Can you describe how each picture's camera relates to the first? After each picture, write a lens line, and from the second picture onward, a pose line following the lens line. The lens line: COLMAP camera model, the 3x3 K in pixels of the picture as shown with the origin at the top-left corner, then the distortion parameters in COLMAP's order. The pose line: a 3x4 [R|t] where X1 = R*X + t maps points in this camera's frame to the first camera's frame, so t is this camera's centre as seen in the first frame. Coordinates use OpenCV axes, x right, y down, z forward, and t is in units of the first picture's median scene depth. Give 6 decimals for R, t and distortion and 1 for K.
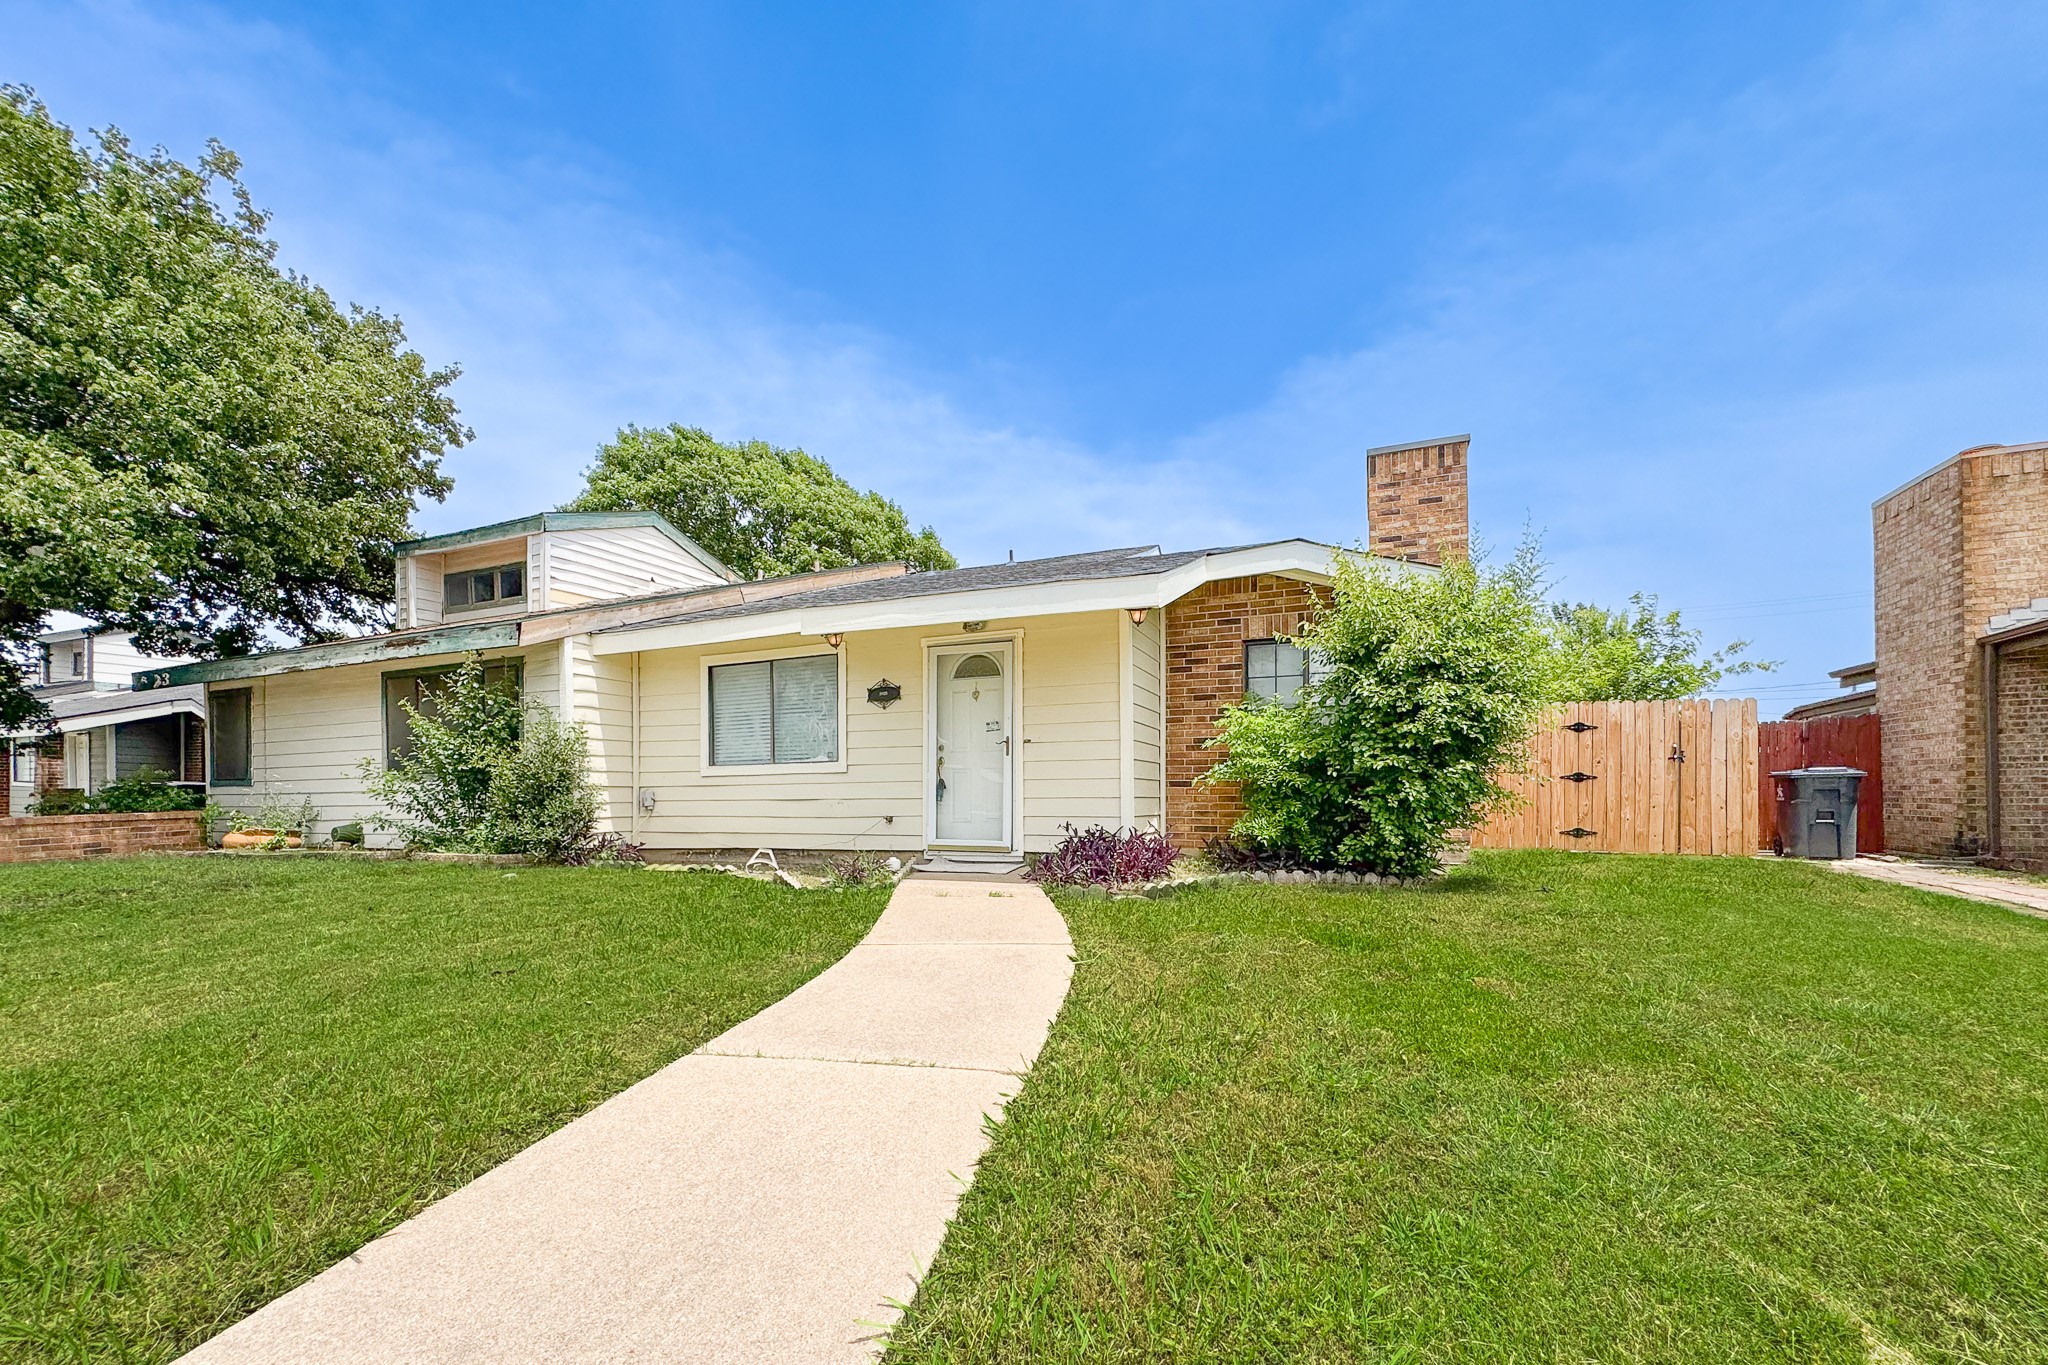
lens RADIAL K [[815.1, 0, 1023.6], [0, 815.1, 790.6], [0, 0, 1]] dist [-0.007024, -0.000274]
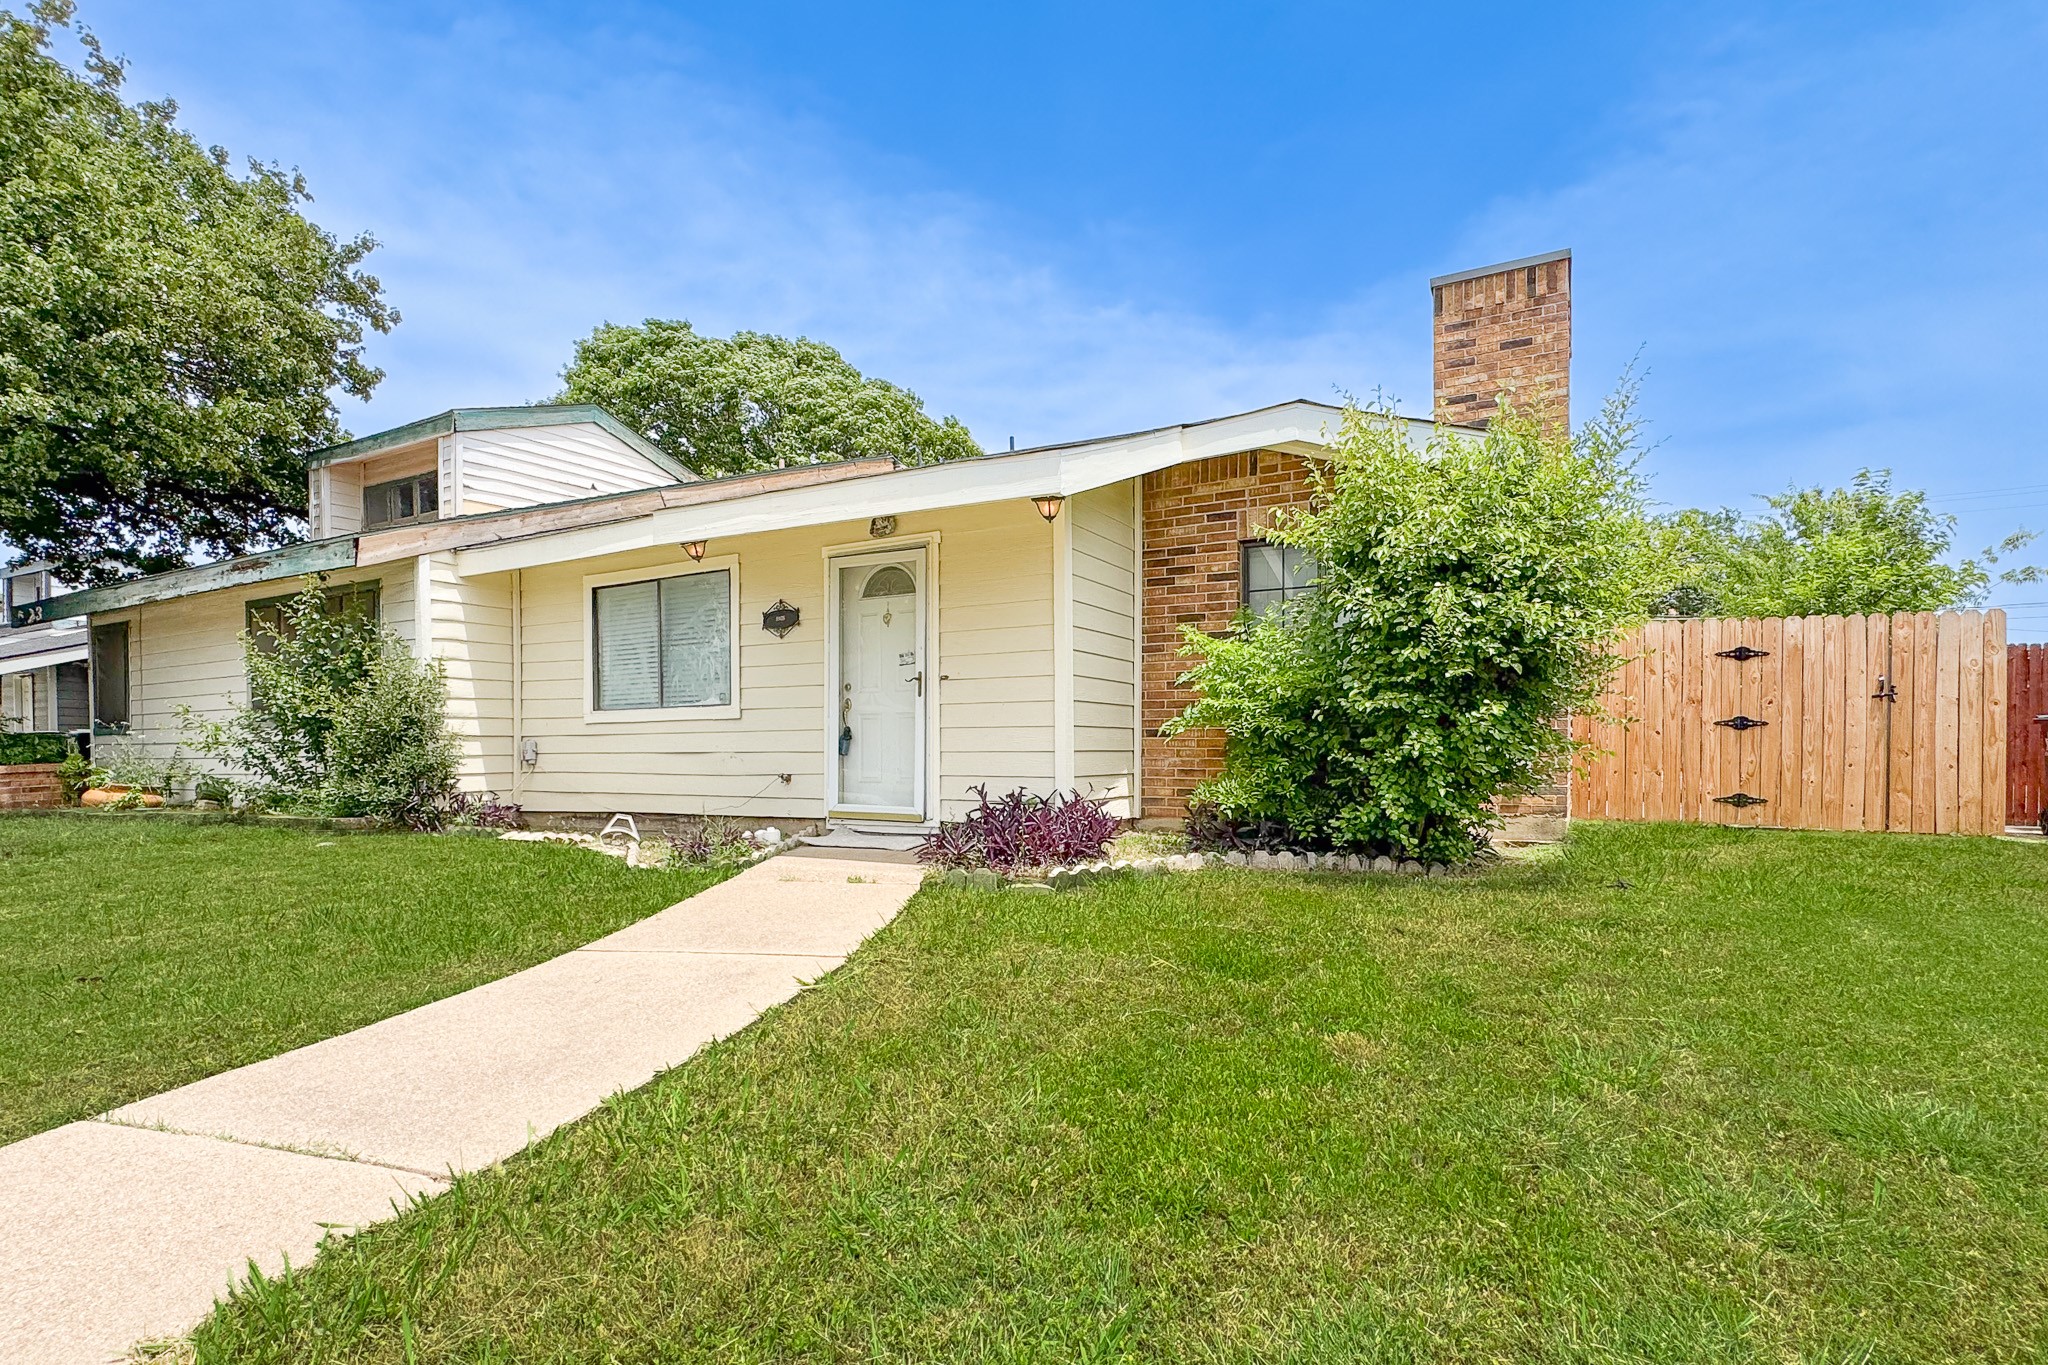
lens RADIAL K [[982.1, 0, 1024.8], [0, 982.1, 748.7], [0, 0, 1]] dist [-0.004319, 0.000623]
pose [[0.994490, 0.001445, -0.104820, 0.155082], [-0.000374, 0.999948, 0.010236, -0.002844], [0.104829, -0.010140, 0.994439, 0.075939]]
